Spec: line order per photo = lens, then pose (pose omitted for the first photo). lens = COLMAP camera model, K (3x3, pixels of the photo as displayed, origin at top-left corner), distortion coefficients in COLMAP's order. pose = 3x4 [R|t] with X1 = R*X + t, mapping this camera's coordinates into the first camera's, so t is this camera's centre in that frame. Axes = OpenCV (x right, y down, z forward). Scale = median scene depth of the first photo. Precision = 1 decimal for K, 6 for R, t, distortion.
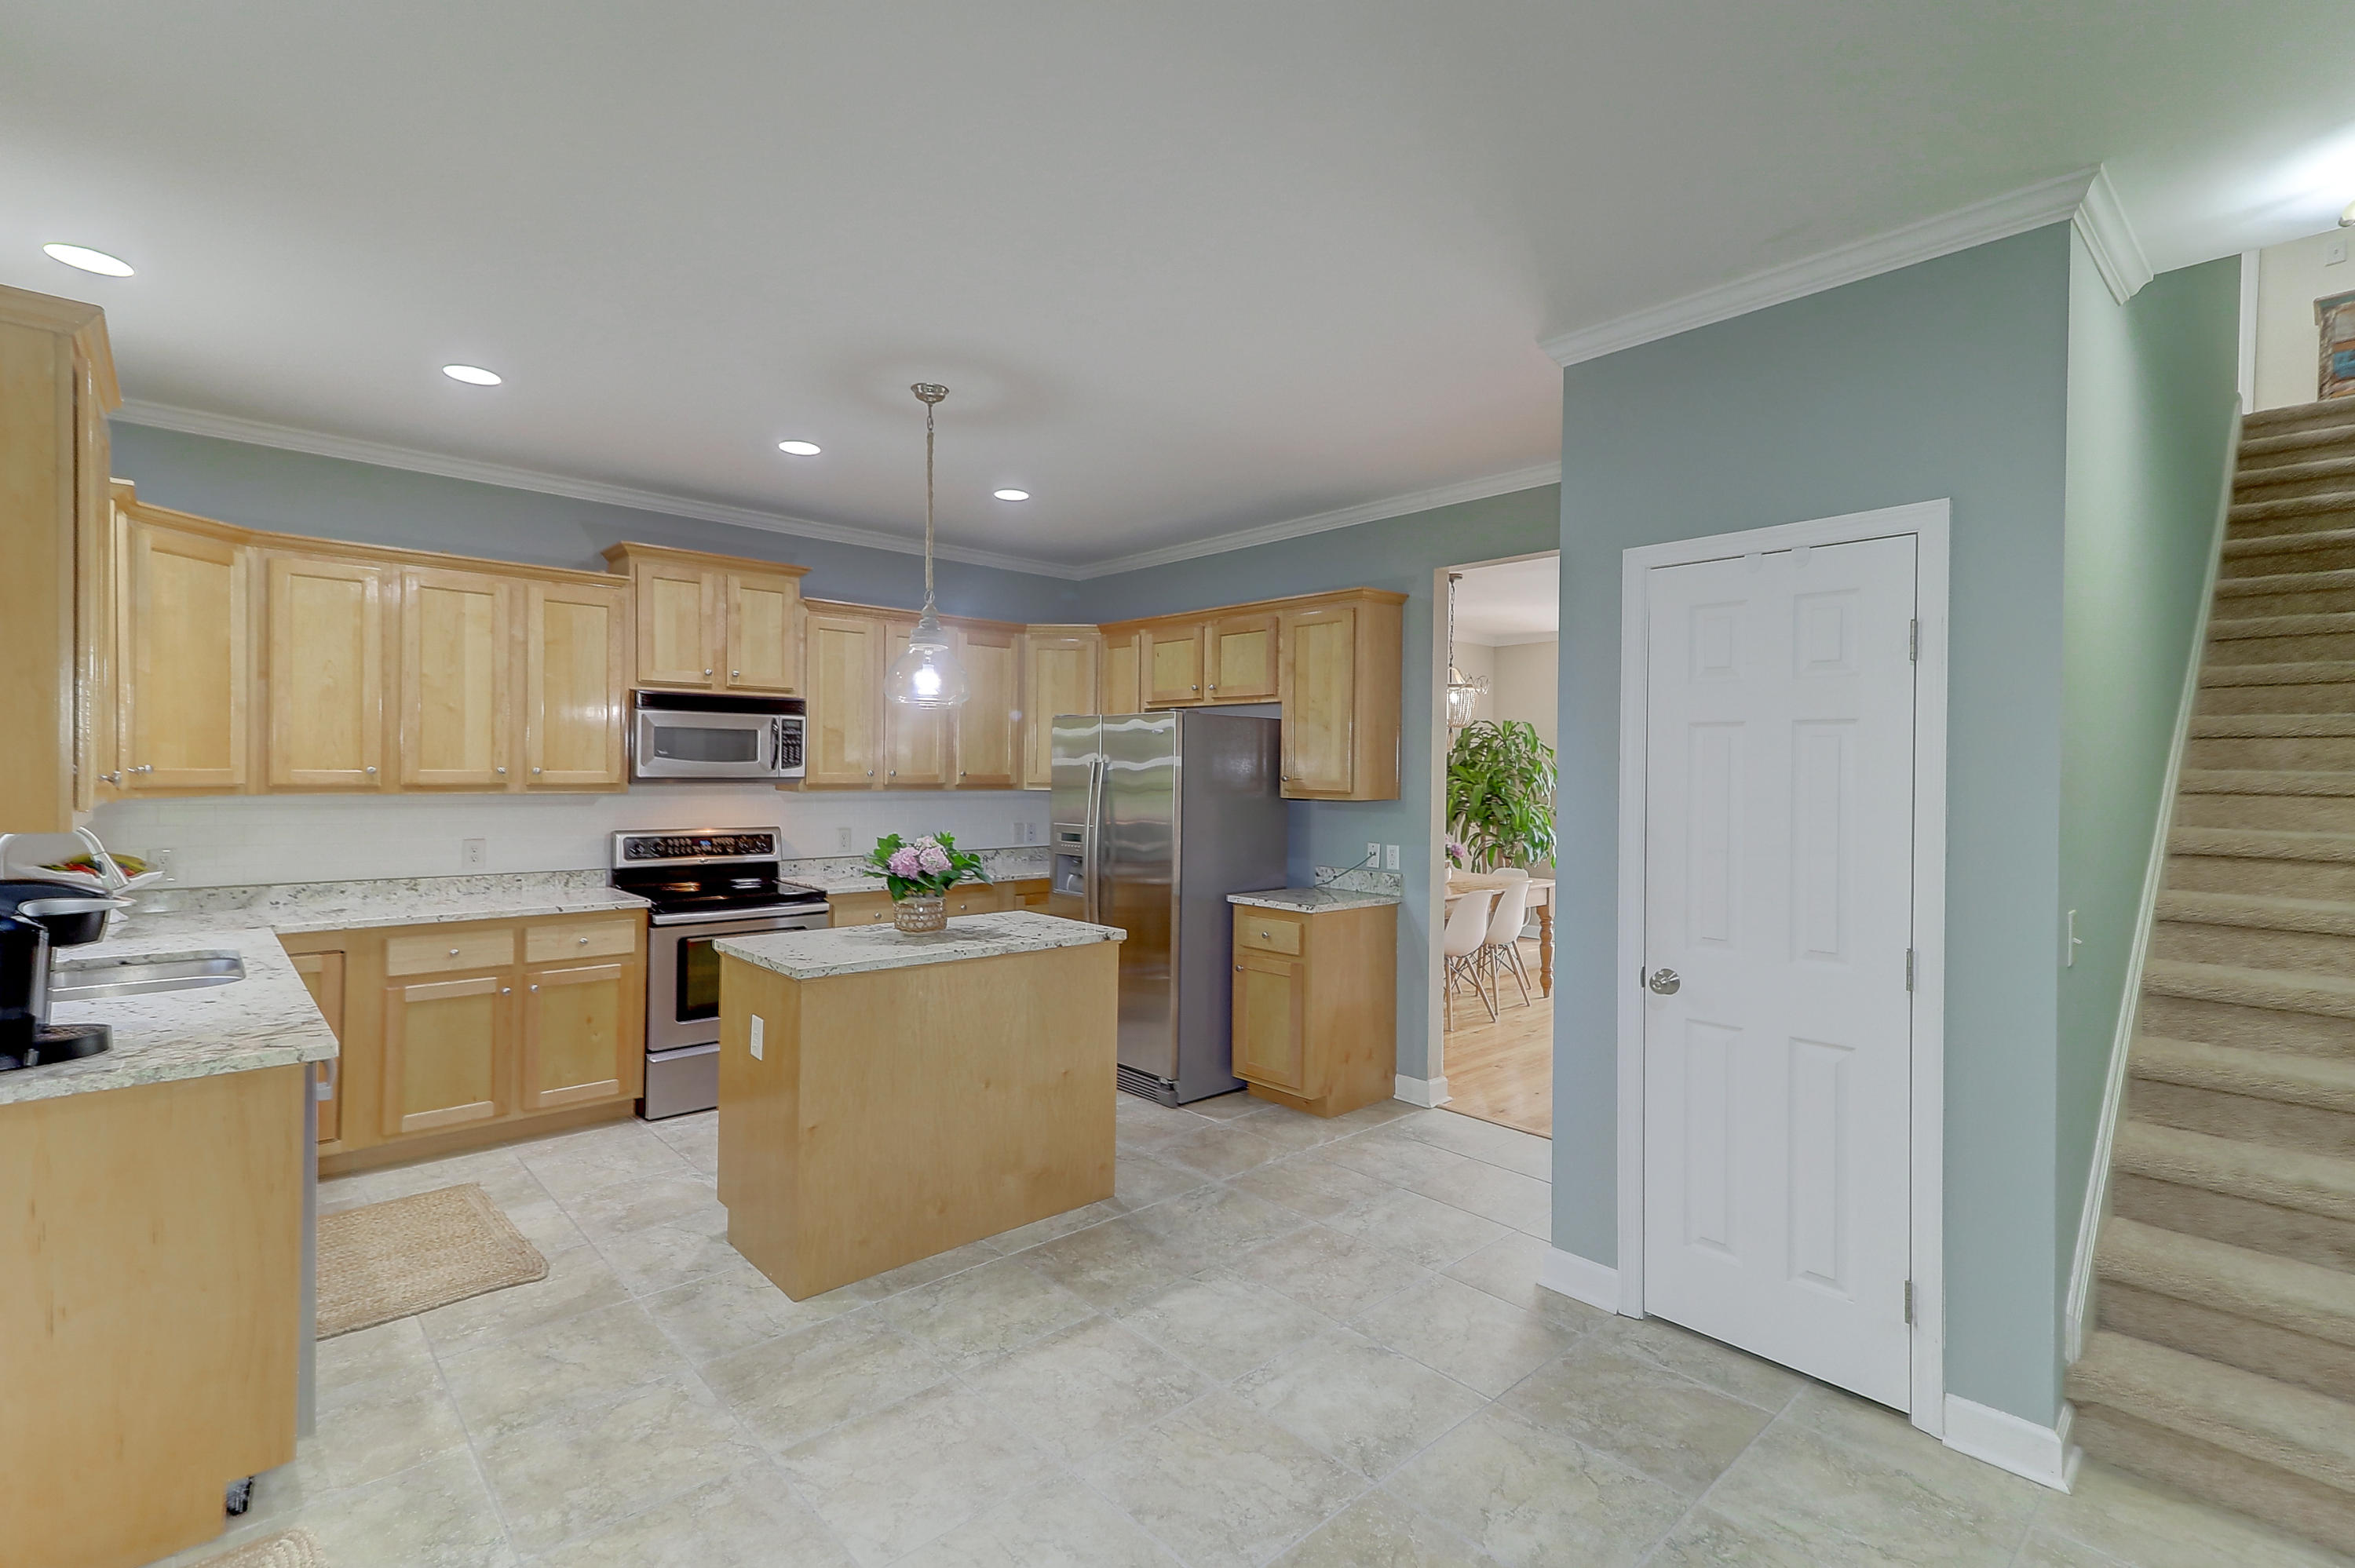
lens RADIAL K [[1070.7, 0, 1159.2], [0, 1070.7, 774.3], [0, 0, 1]] dist [0.020276, -0.000607]
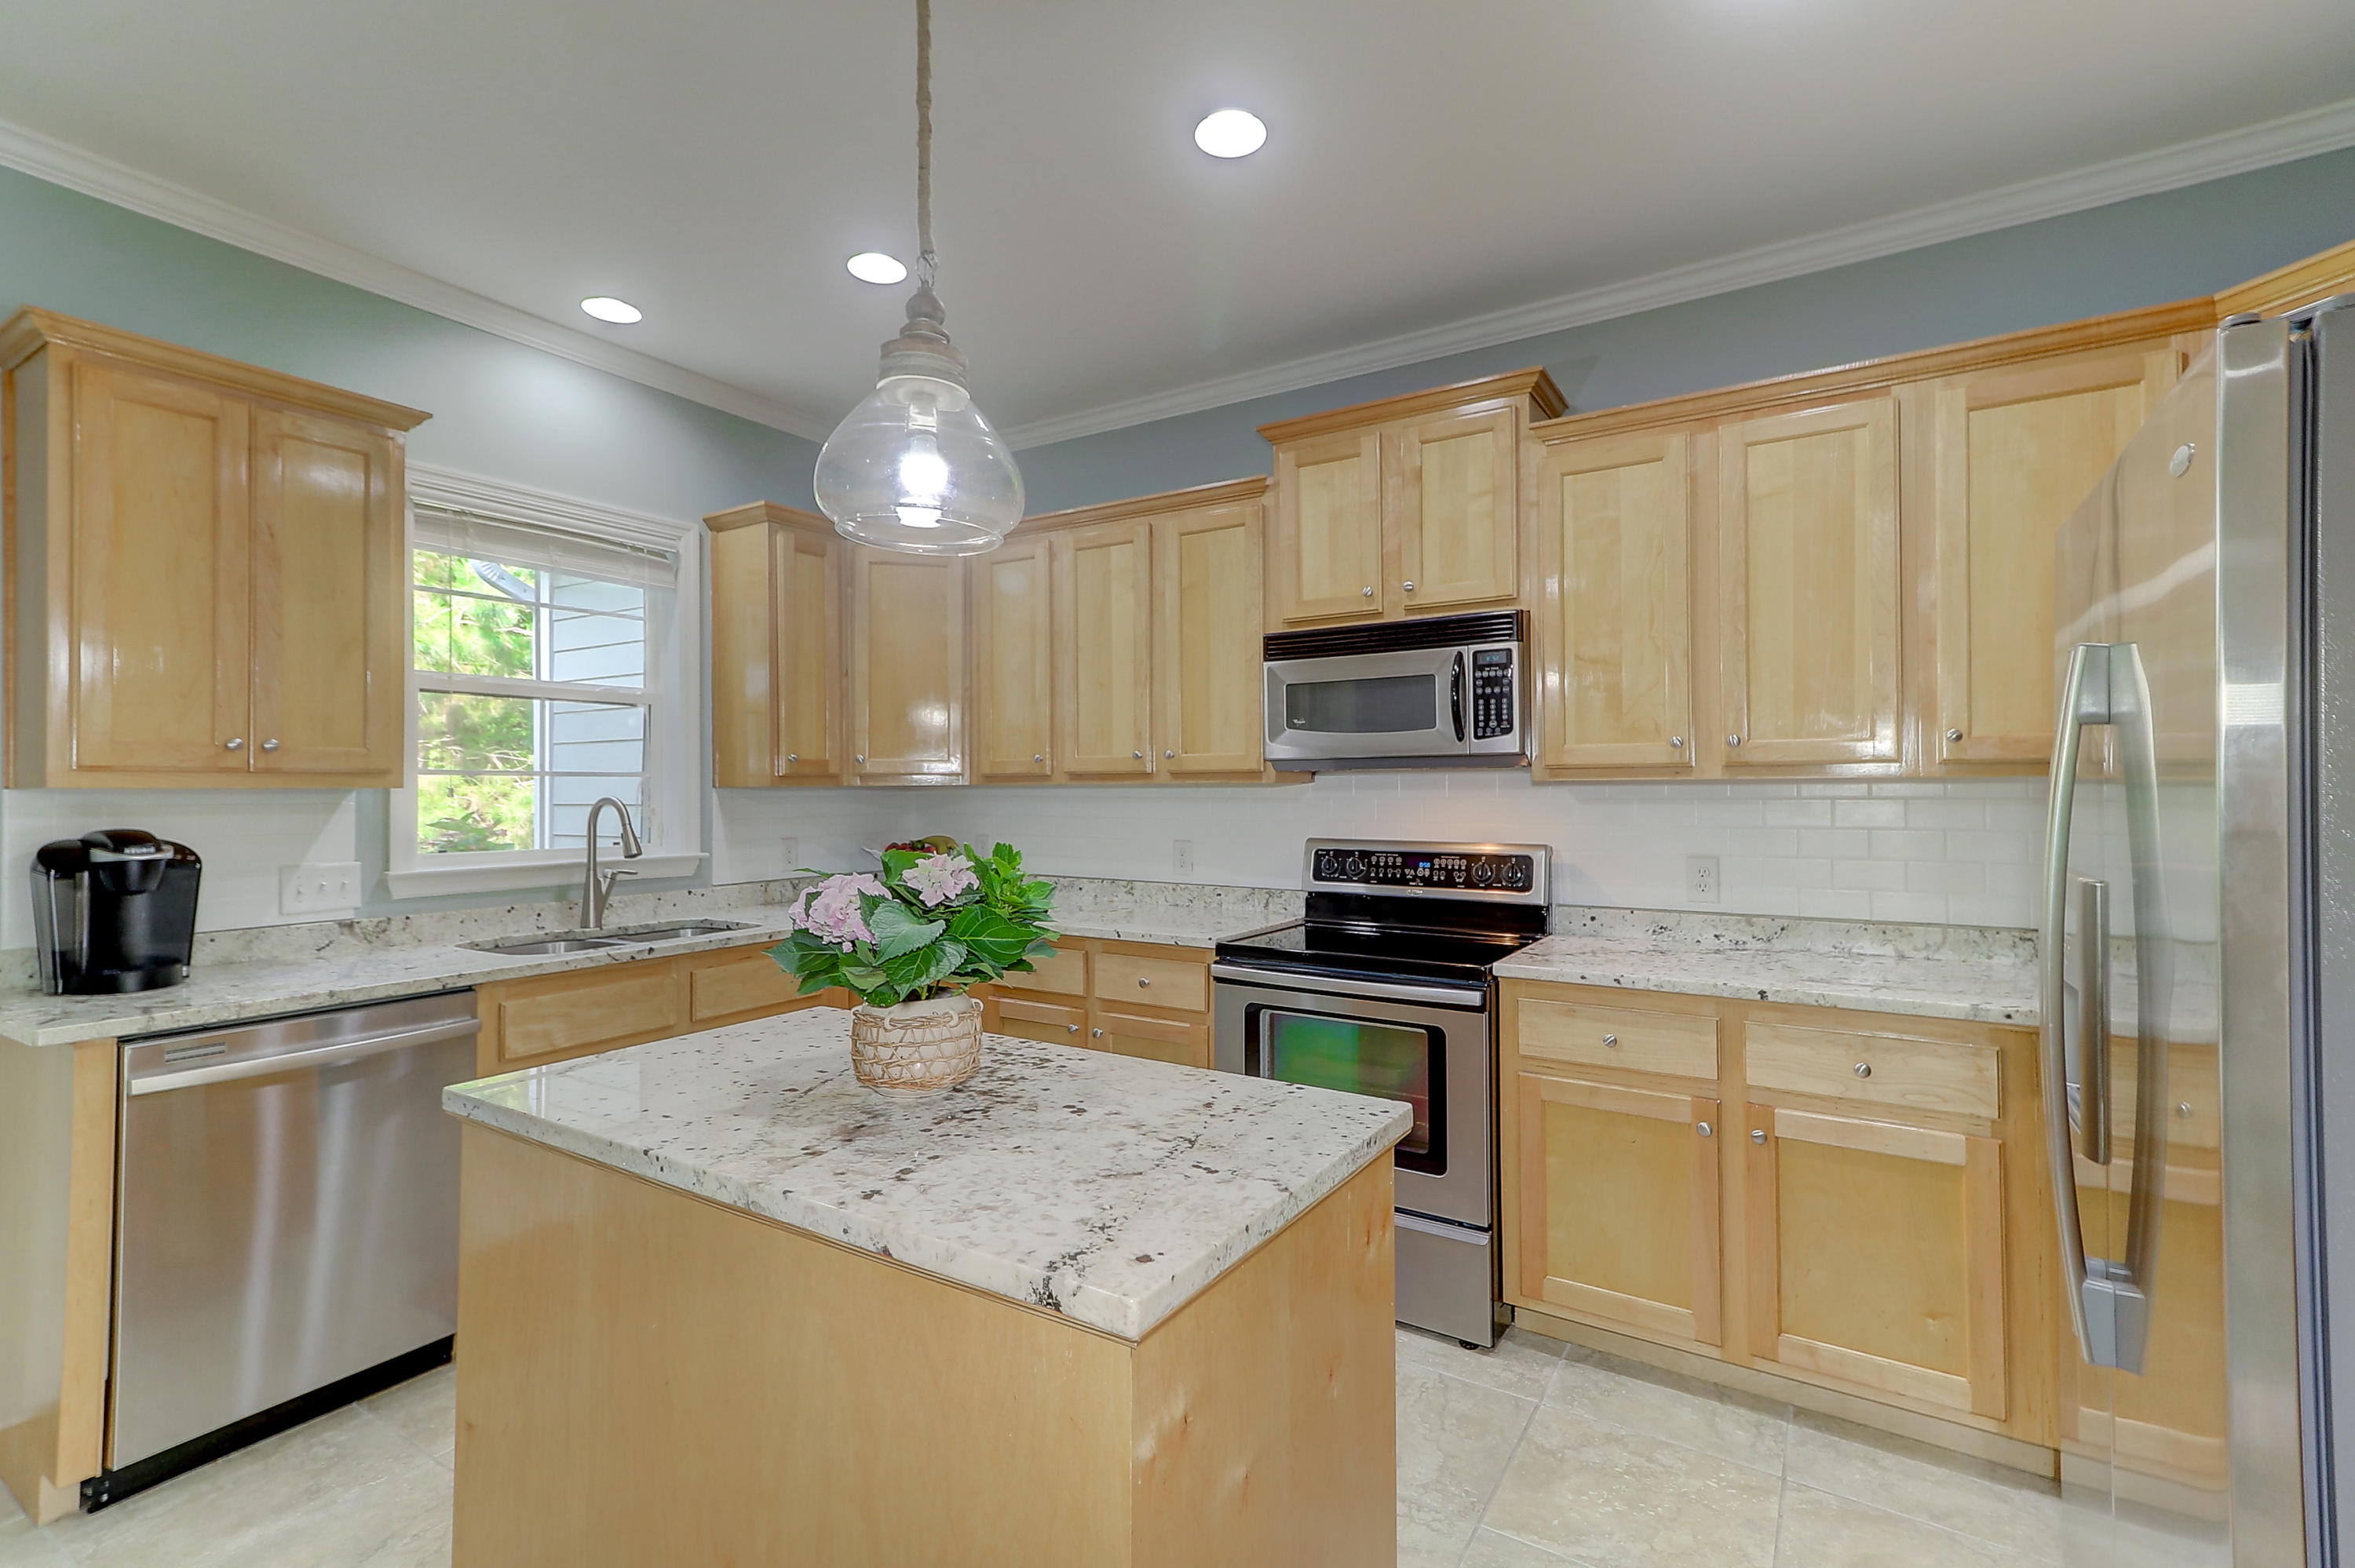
lens RADIAL K [[1065.1, 0, 1169.9], [0, 1065.1, 779.1], [0, 0, 1]] dist [0.021685, -0.000518]
pose [[0.268780, -0.022331, -0.962943, 0.174236], [0.000981, 0.999737, -0.022911, 0.034036], [0.963201, 0.005213, 0.268732, 0.838183]]
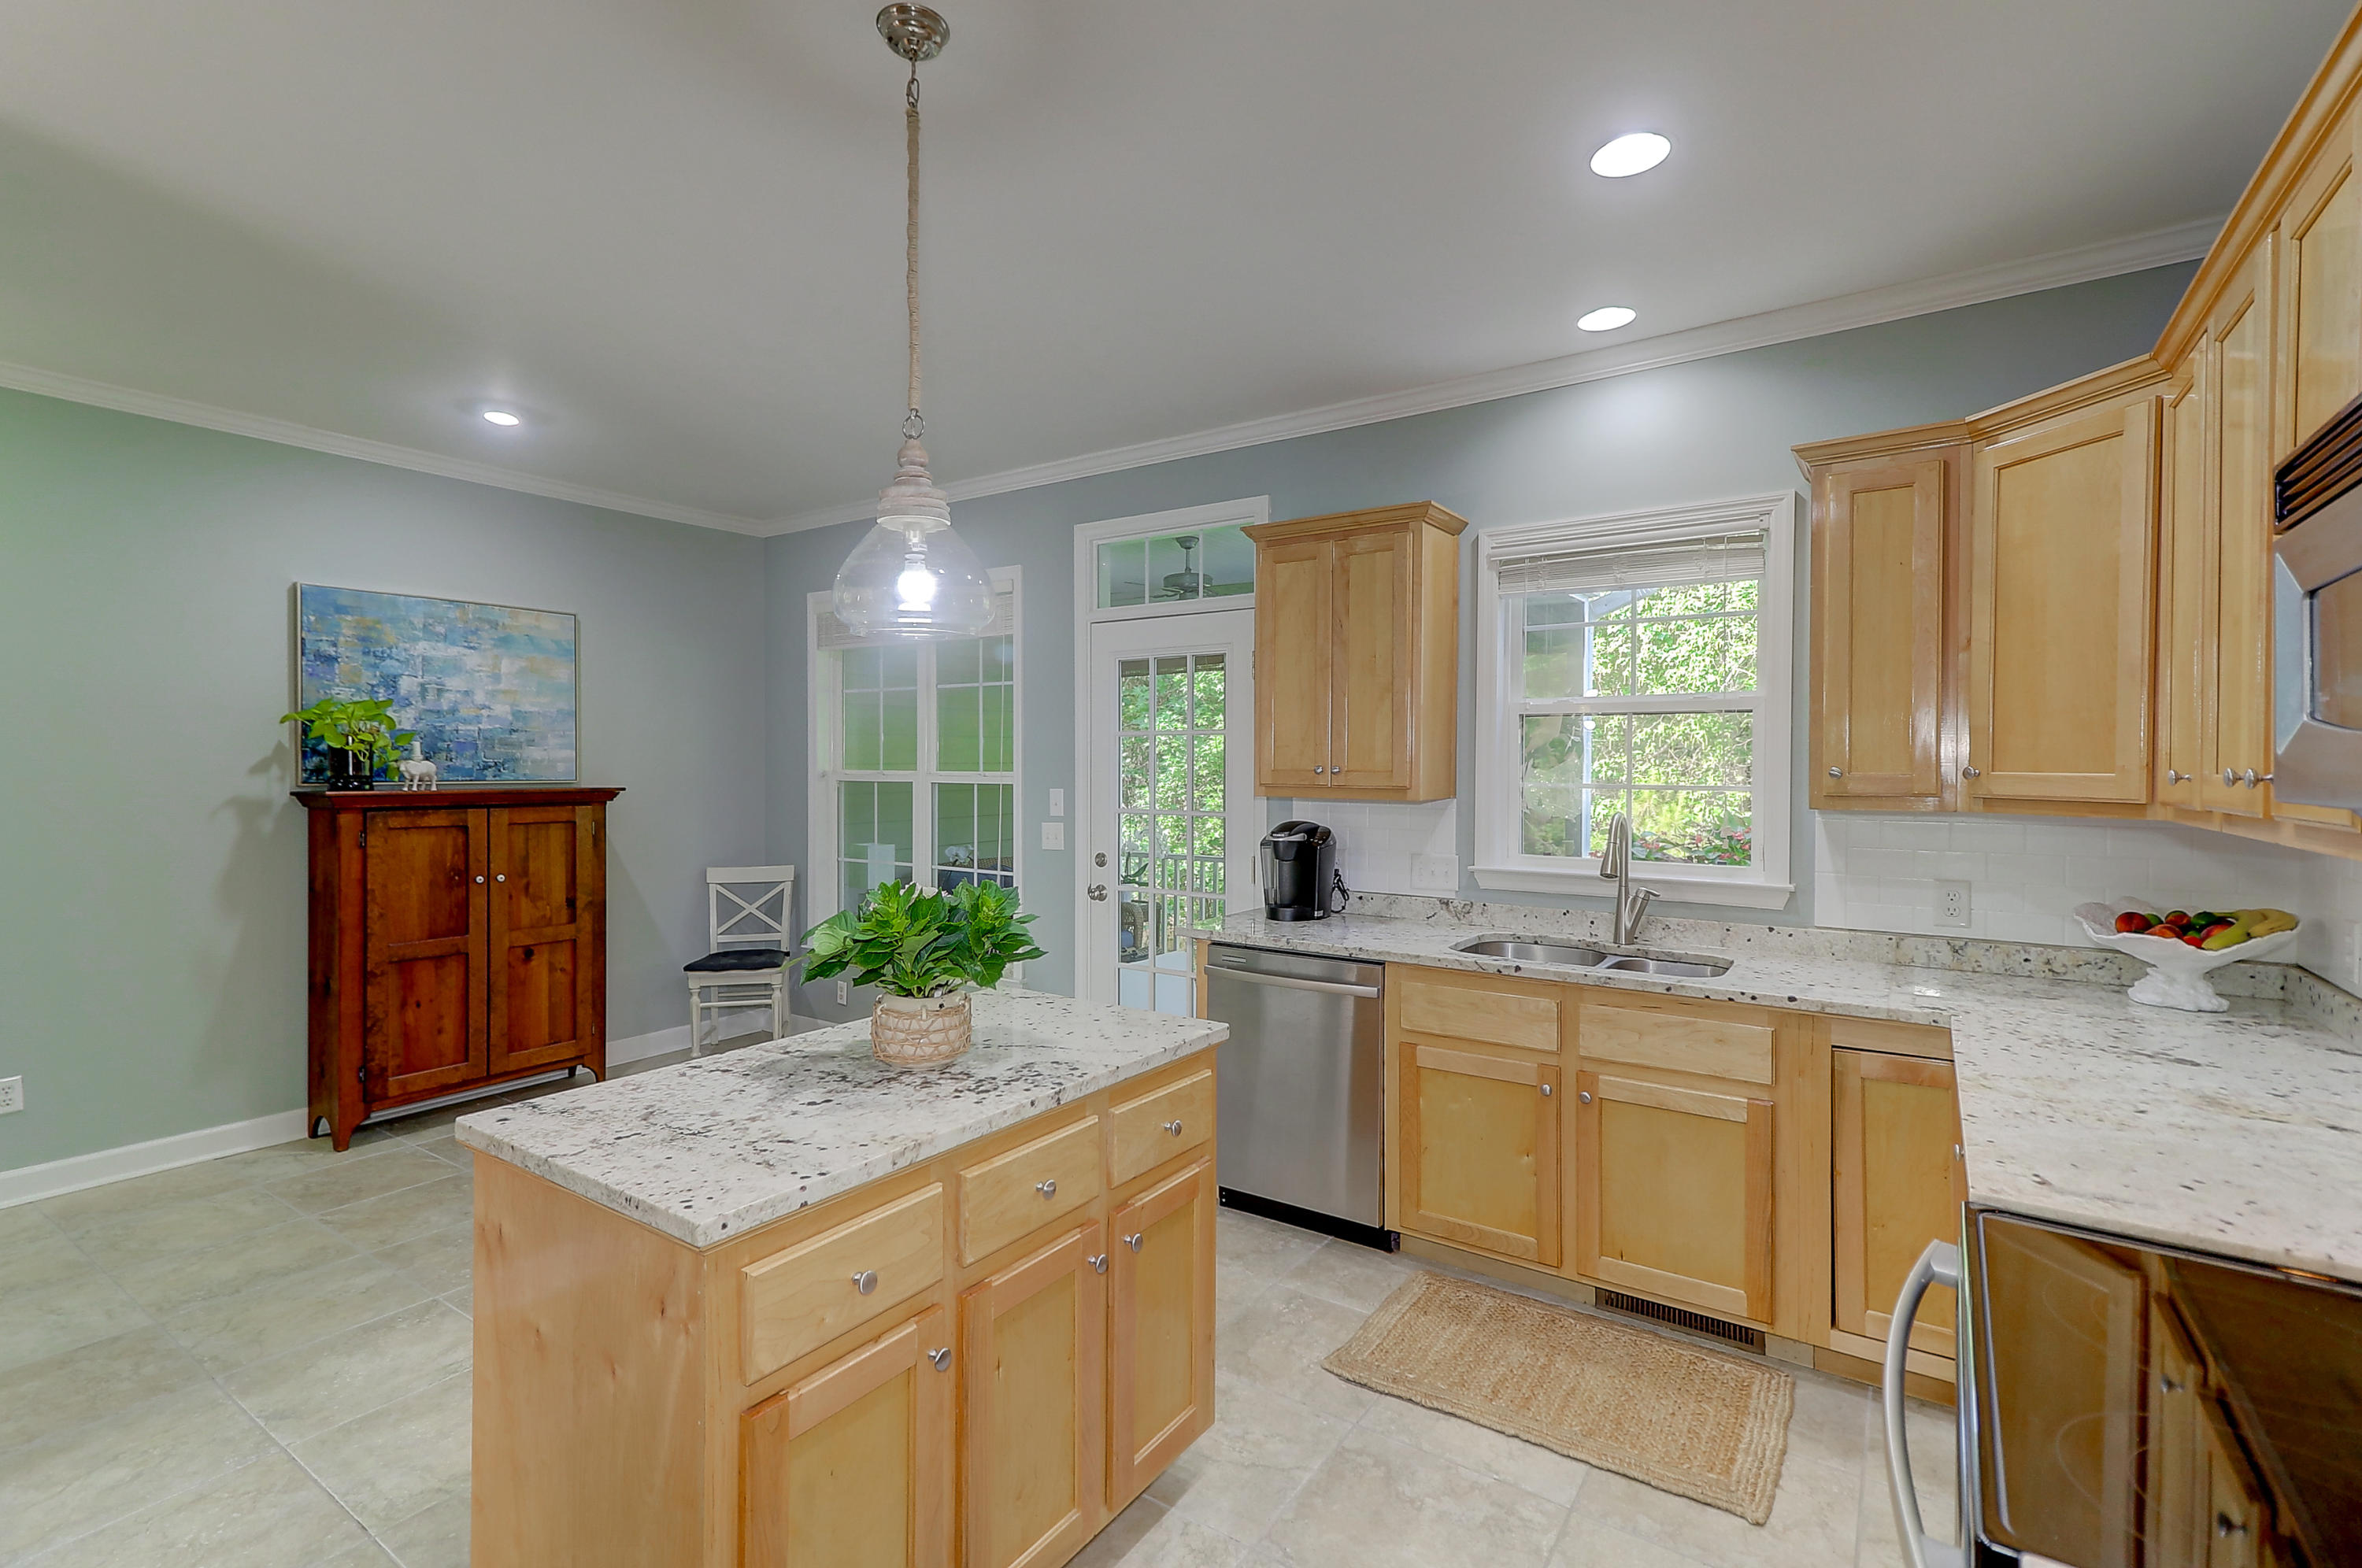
lens RADIAL K [[1077.8, 0, 1163.4], [0, 1077.8, 773.3], [0, 0, 1]] dist [0.023717, -0.001859]
pose [[-0.973957, -0.013922, -0.226304, -0.185095], [-0.017250, 0.999770, 0.012735, -0.003262], [0.226075, 0.016307, -0.973973, 1.323623]]
